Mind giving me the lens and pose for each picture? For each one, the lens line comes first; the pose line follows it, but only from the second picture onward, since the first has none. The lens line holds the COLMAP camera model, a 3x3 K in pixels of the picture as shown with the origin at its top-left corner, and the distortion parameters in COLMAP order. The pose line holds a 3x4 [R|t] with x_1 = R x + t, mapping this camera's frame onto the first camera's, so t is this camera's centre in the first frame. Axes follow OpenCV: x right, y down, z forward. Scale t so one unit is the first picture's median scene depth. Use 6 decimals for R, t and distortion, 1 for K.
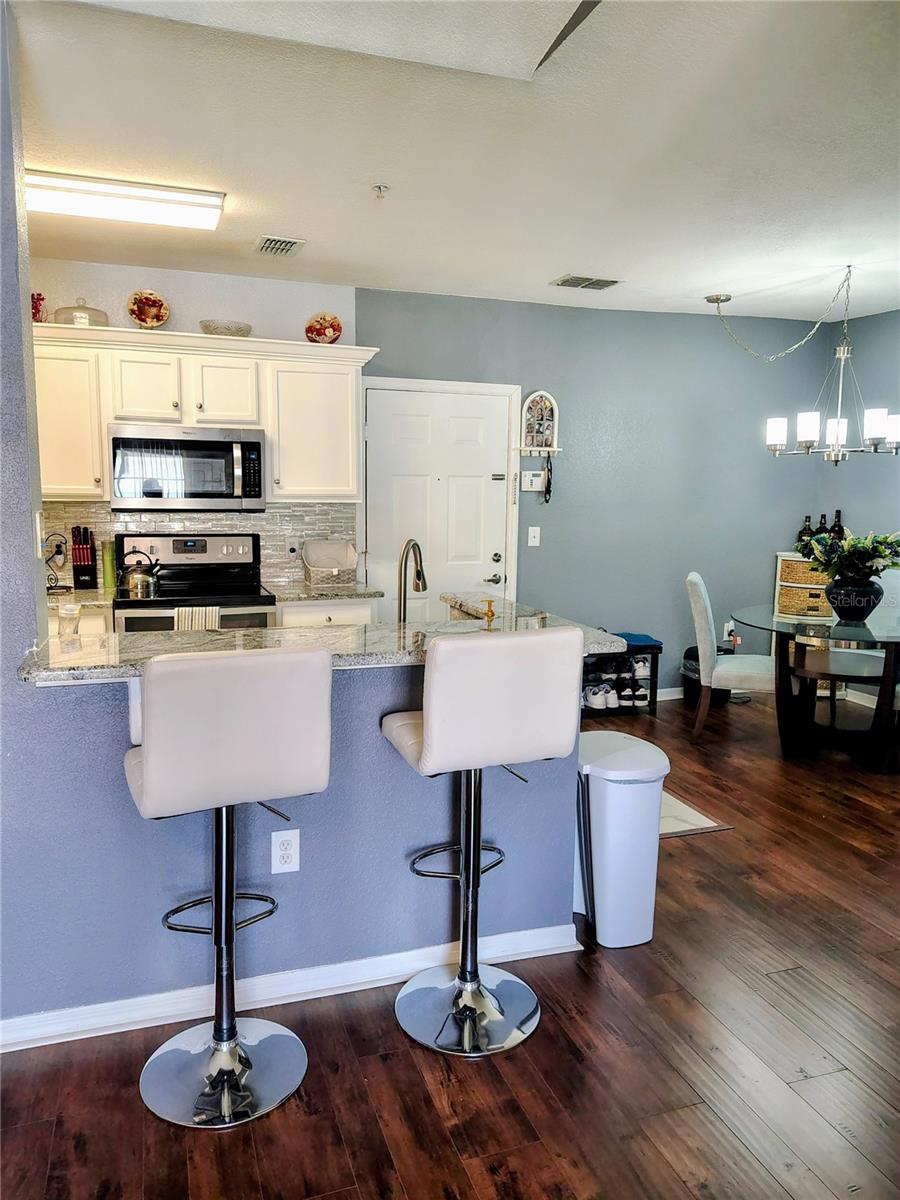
lens RADIAL K [[845.1, 0, 450.0], [0, 845.1, 600.0], [0, 0, 1]] dist [0.032120, -0.067708]
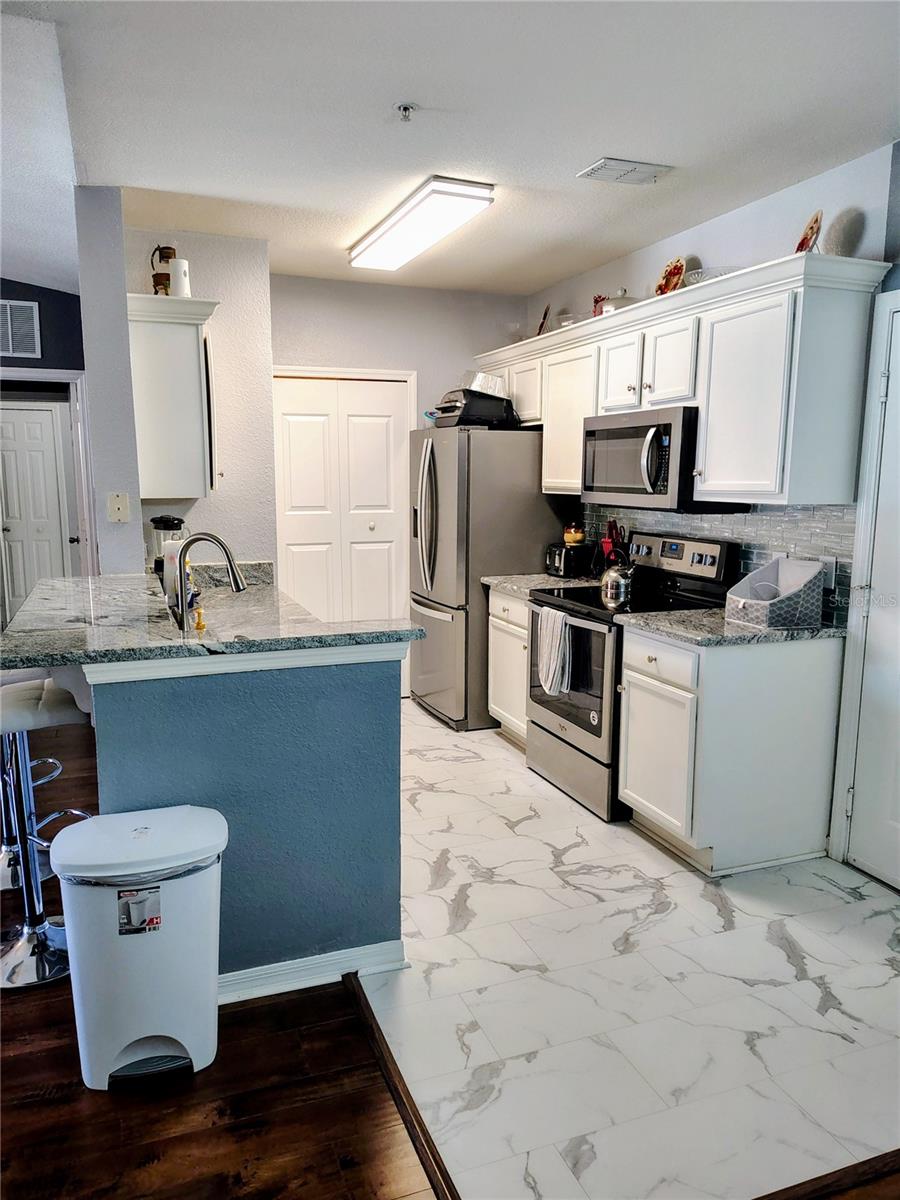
lens RADIAL K [[845.1, 0, 450.0], [0, 845.1, 600.0], [0, 0, 1]] dist [0.032120, -0.067708]
pose [[0.032394, 0.139786, -0.989652, 1.097684], [-0.136540, 0.981507, 0.134166, -0.201789], [0.990105, 0.130781, 0.050881, 1.535966]]
